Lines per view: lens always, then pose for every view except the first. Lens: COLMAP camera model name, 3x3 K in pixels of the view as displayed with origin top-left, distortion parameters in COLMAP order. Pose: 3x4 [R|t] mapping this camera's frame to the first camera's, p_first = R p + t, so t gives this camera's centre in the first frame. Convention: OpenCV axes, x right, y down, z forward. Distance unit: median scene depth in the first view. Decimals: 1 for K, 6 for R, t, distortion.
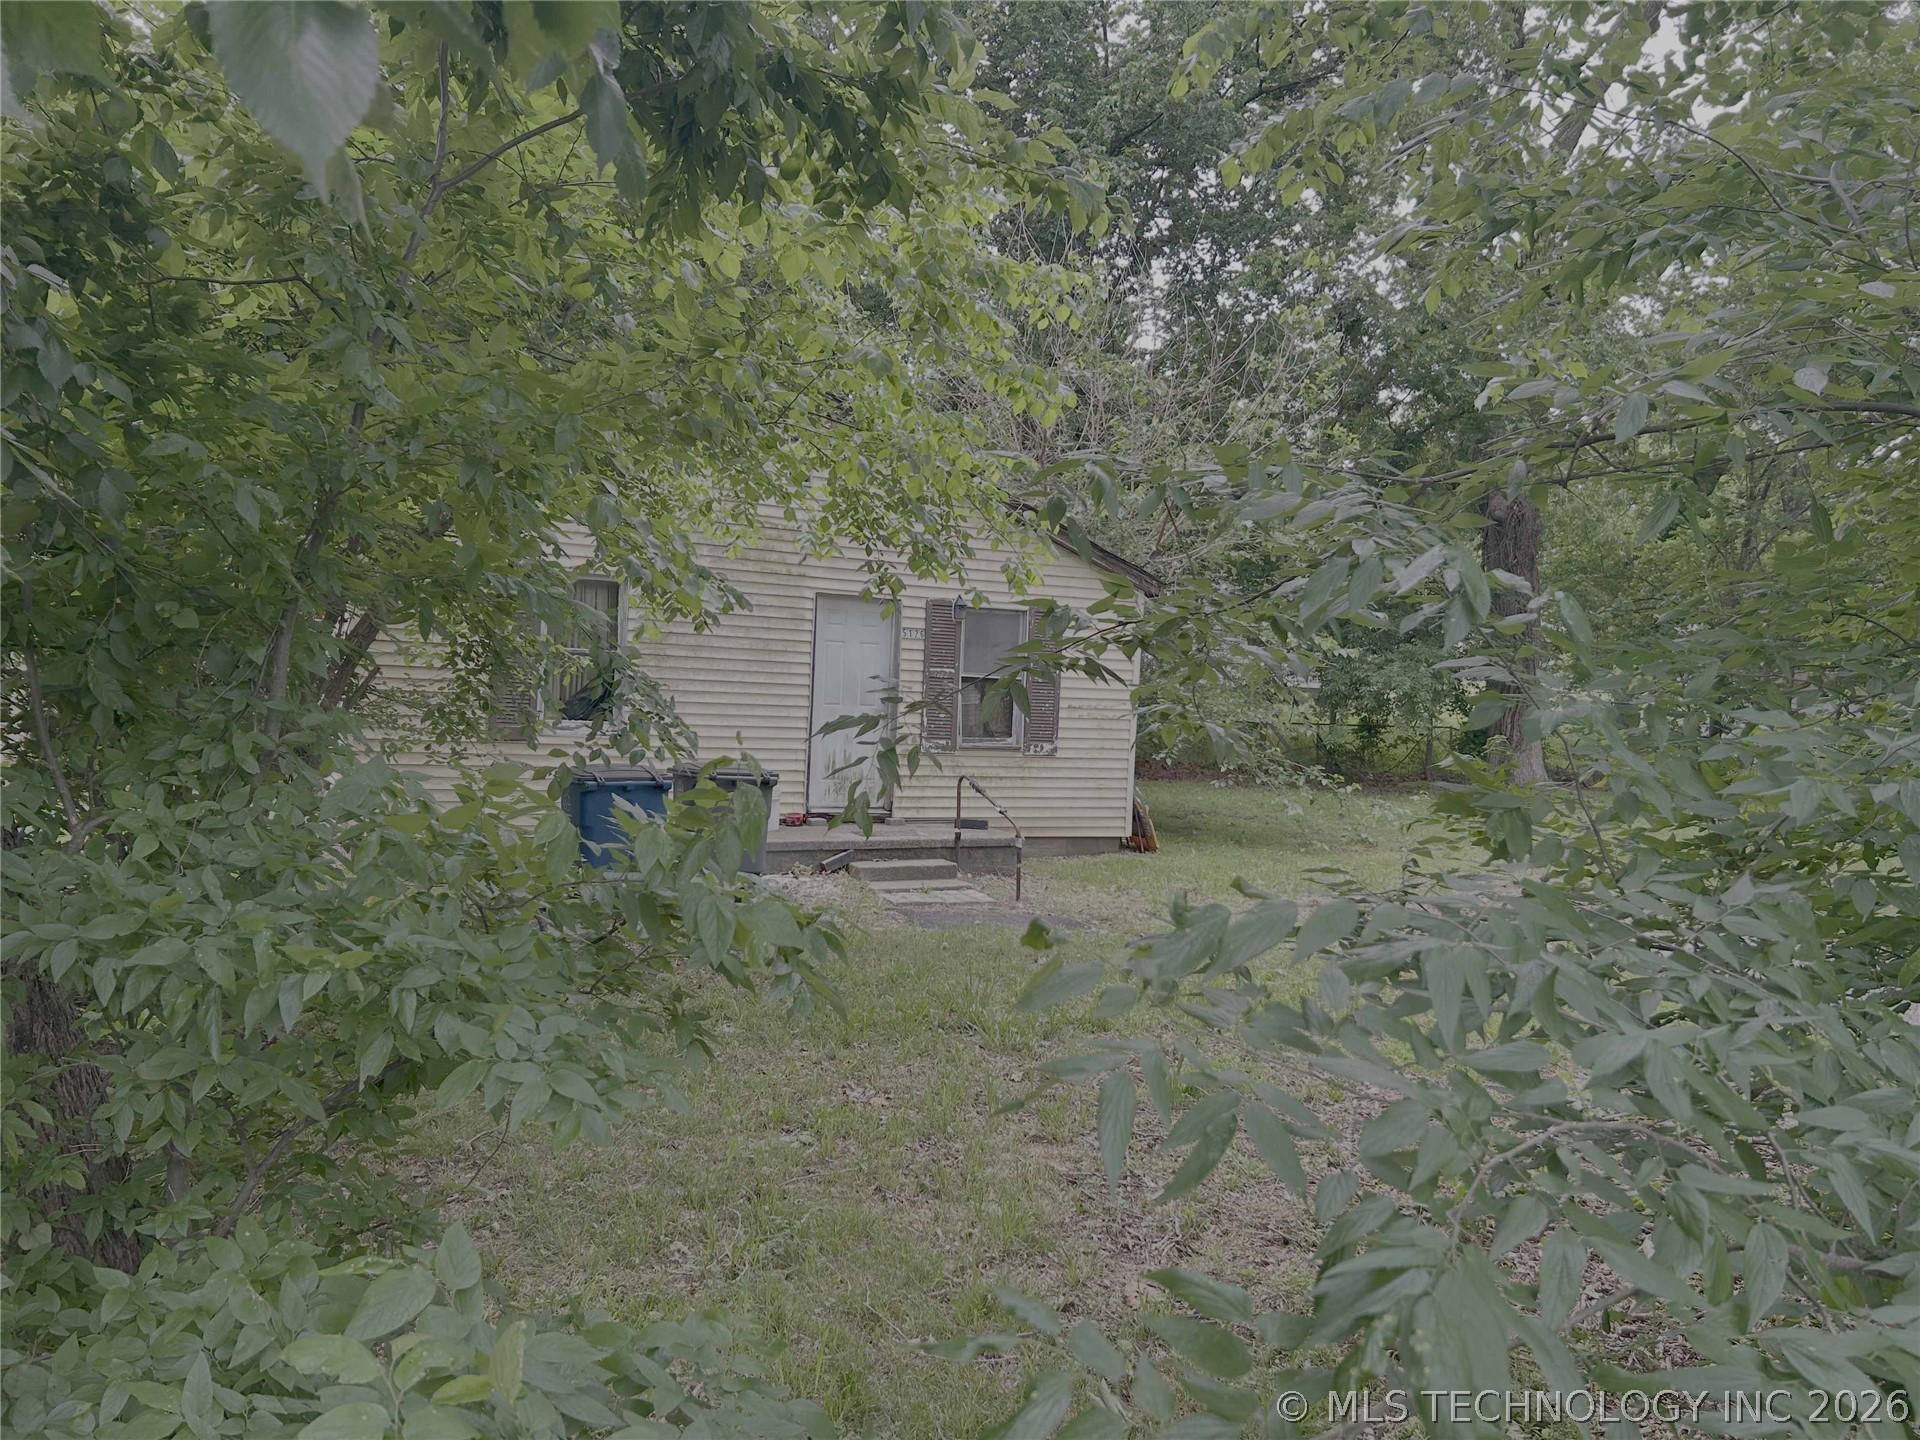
lens RADIAL K [[1428.6, 0, 968.5], [0, 1428.6, 712.7], [0, 0, 1]] dist [0.049520, -0.048707]
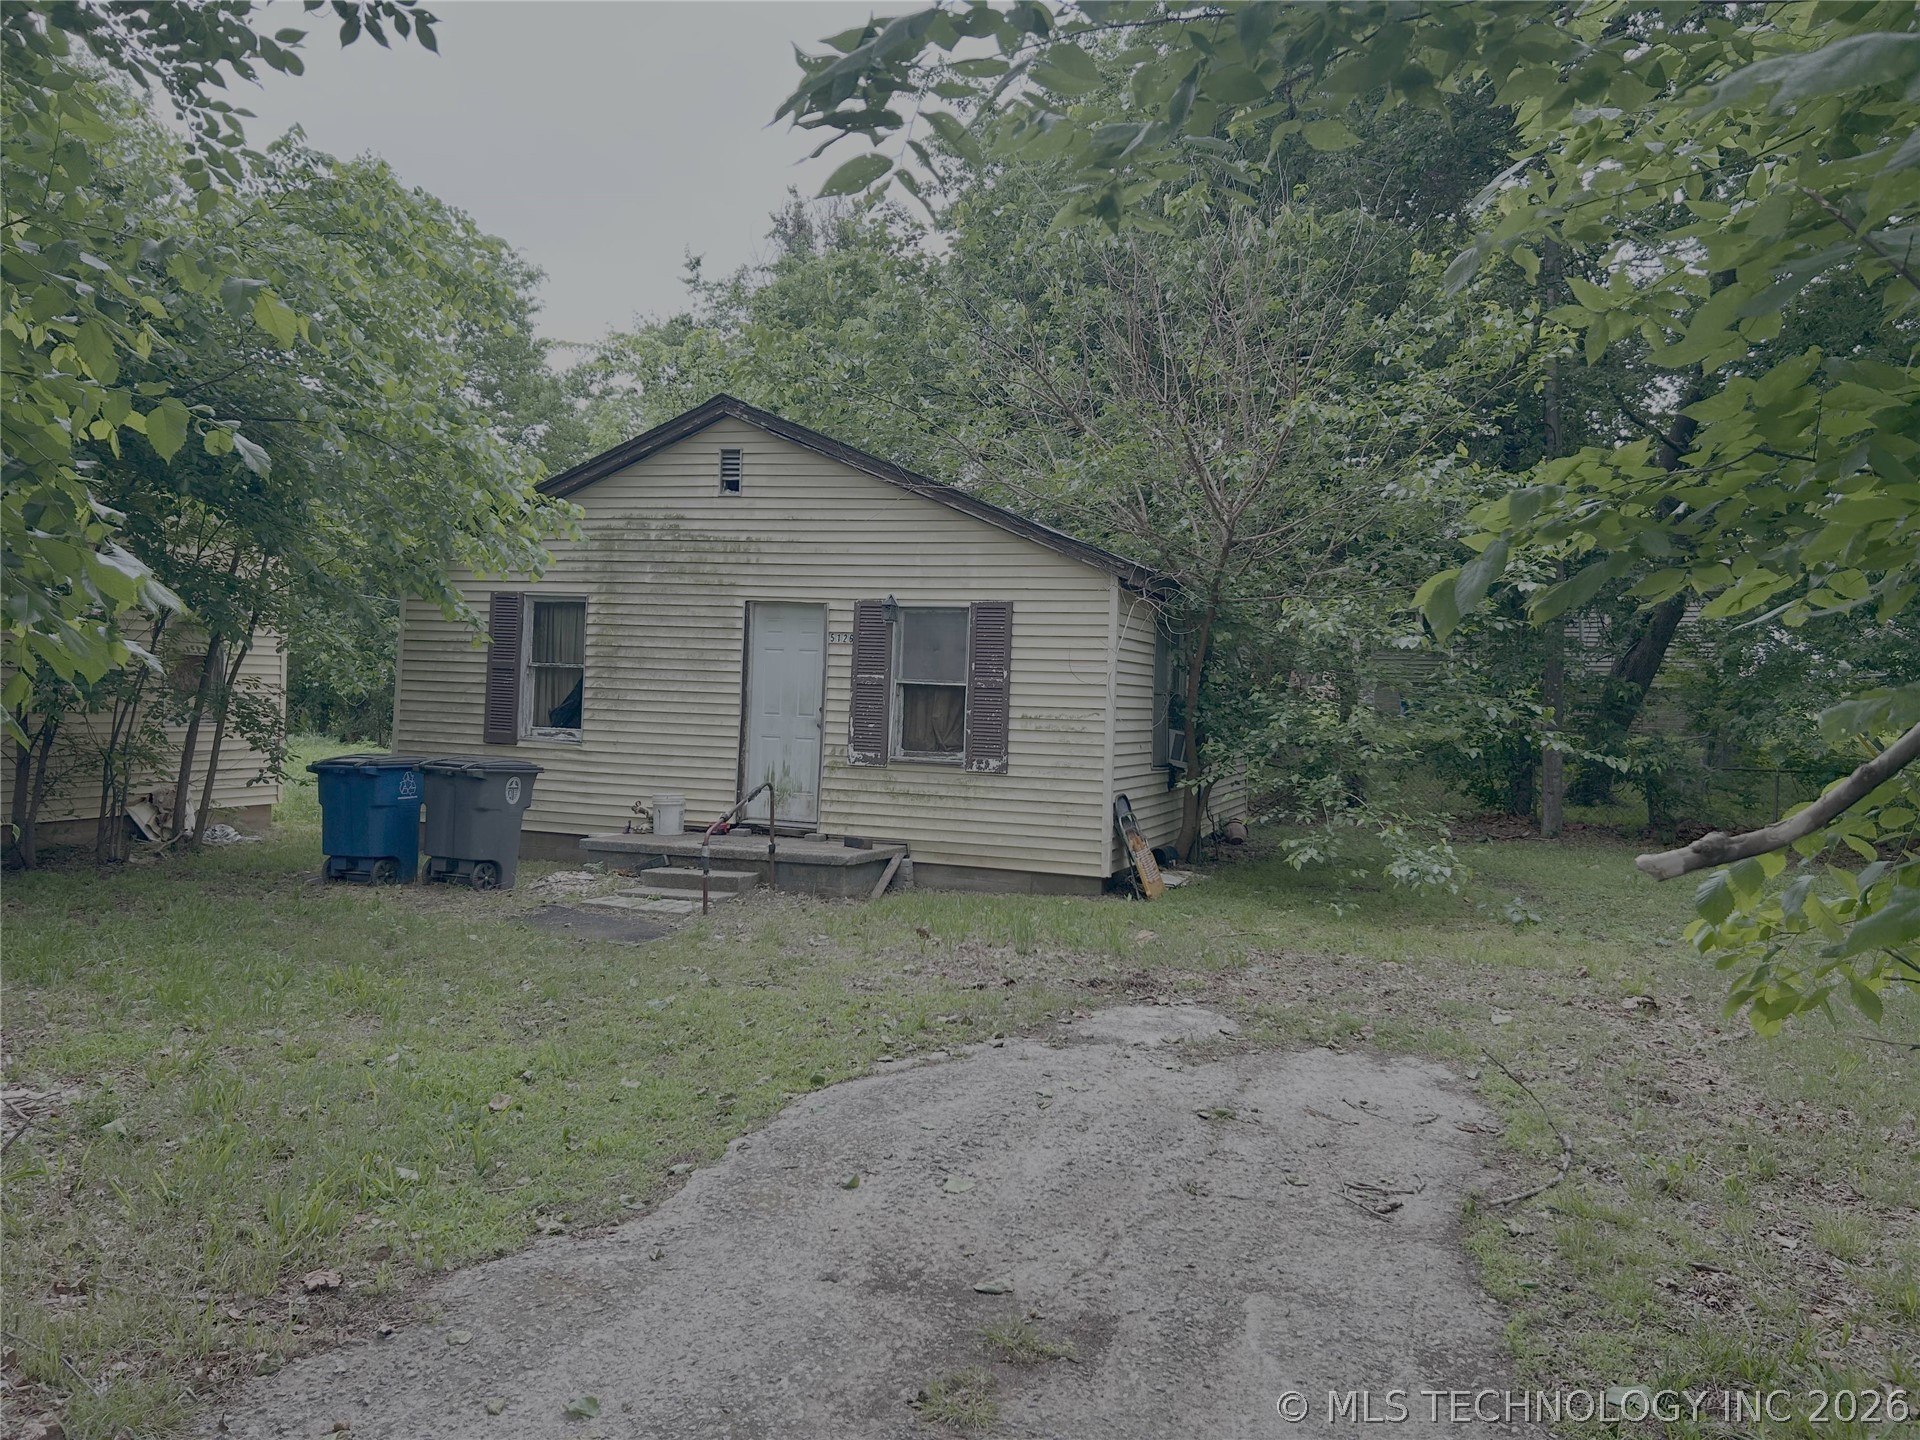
lens RADIAL K [[1428.6, 0, 968.5], [0, 1428.6, 712.7], [0, 0, 1]] dist [0.049520, -0.048707]
pose [[0.706855, -0.019665, -0.707086, 0.682839], [-0.024210, 0.998355, -0.051967, 0.040372], [0.706945, 0.053851, 0.705216, 0.397380]]
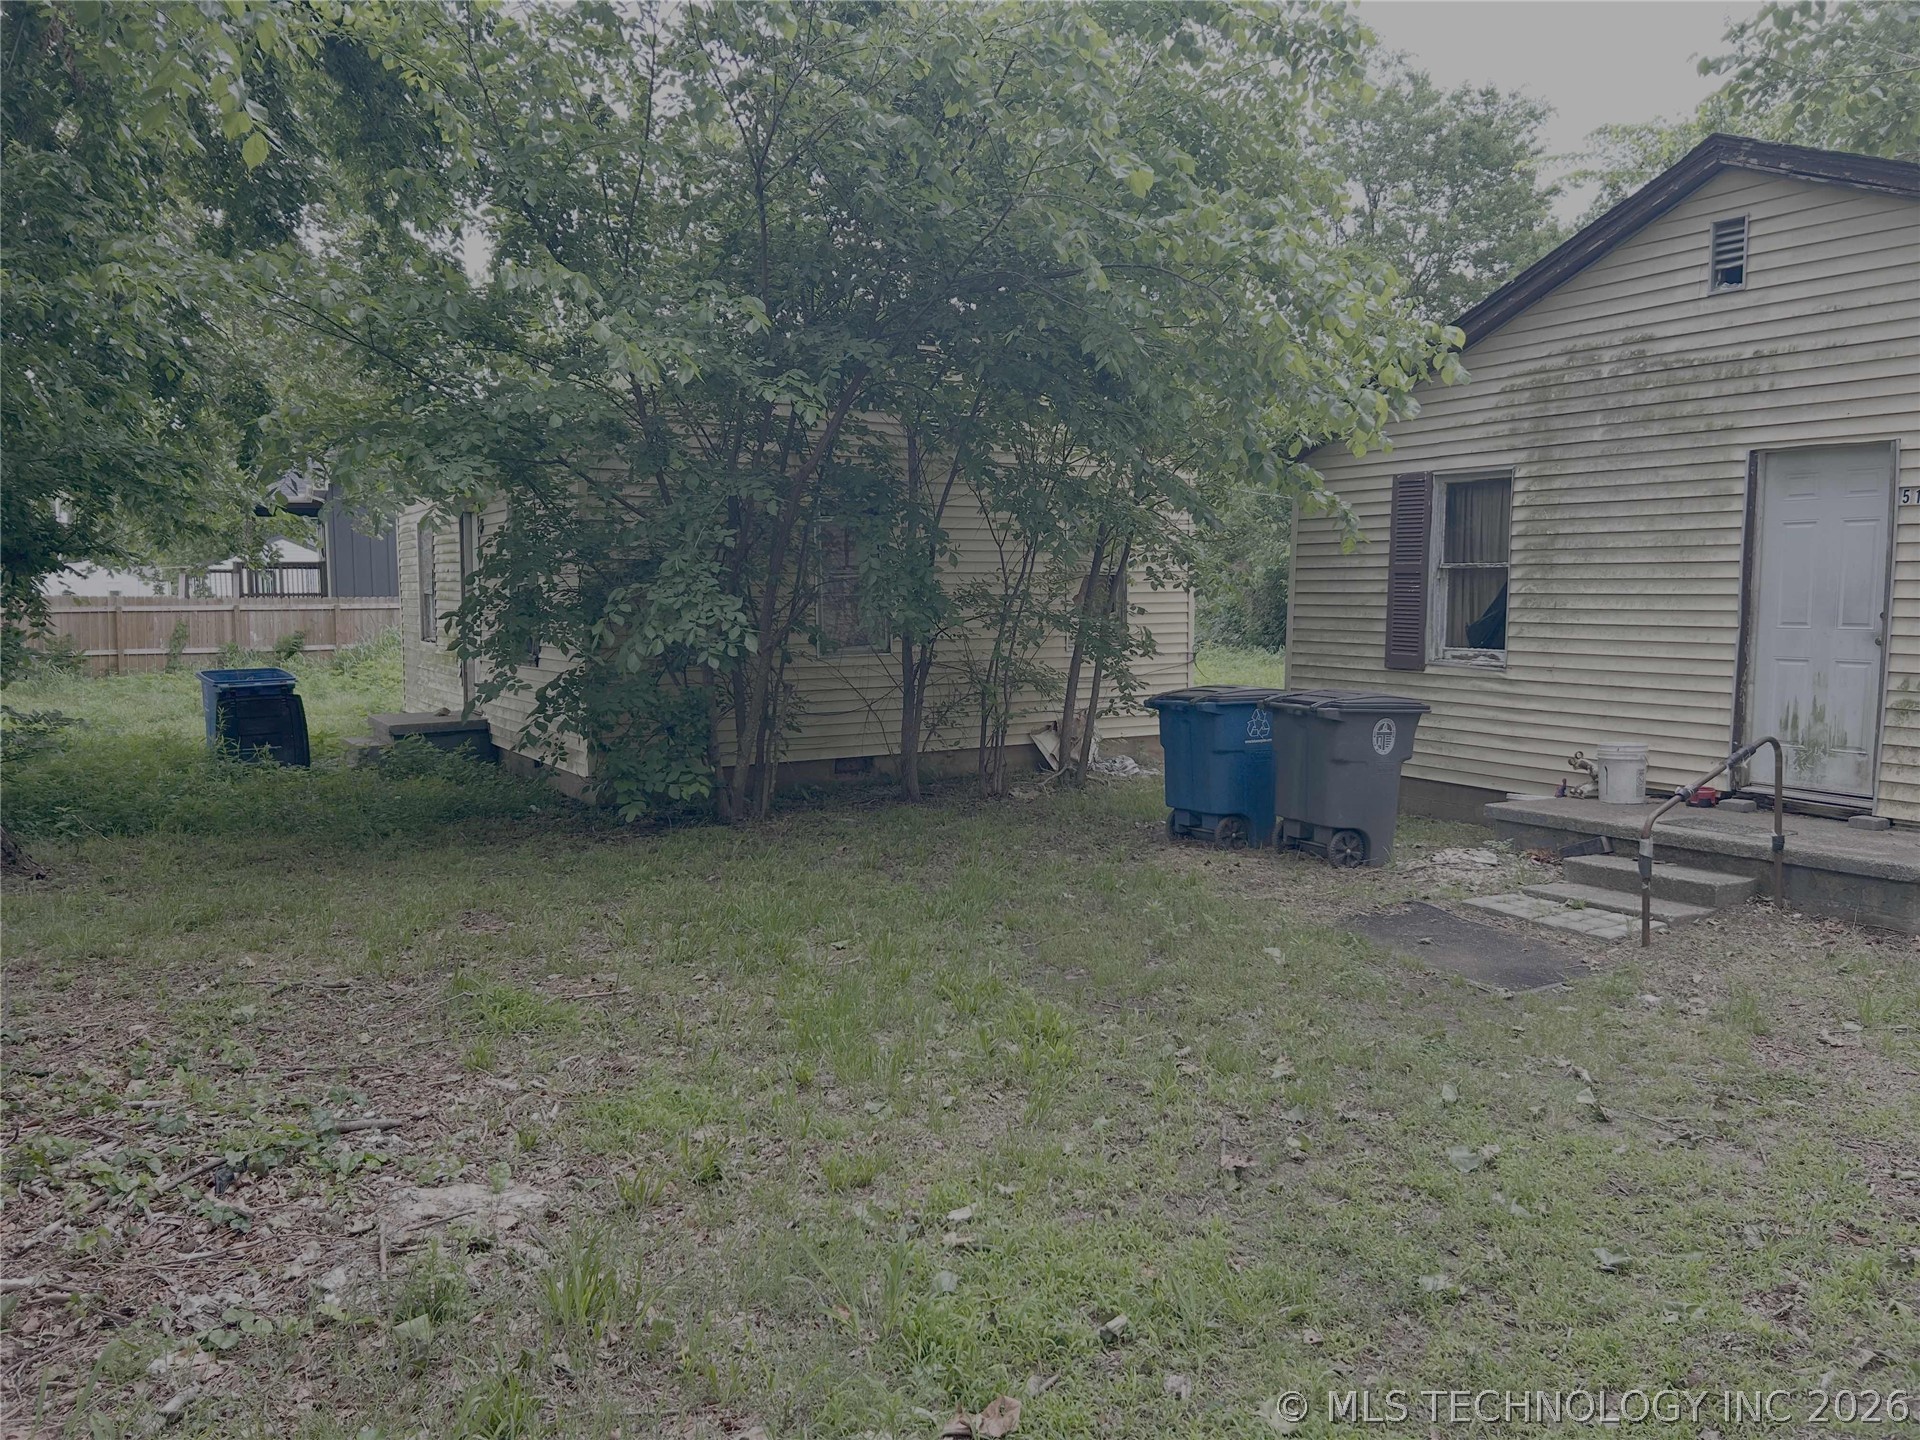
lens RADIAL K [[1428.6, 0, 968.5], [0, 1428.6, 712.7], [0, 0, 1]] dist [0.049520, -0.048707]
pose [[0.086538, 0.033689, -0.995679, 0.500565], [-0.030222, 0.999057, 0.031177, 0.023790], [0.995790, 0.027393, 0.087474, 0.573791]]
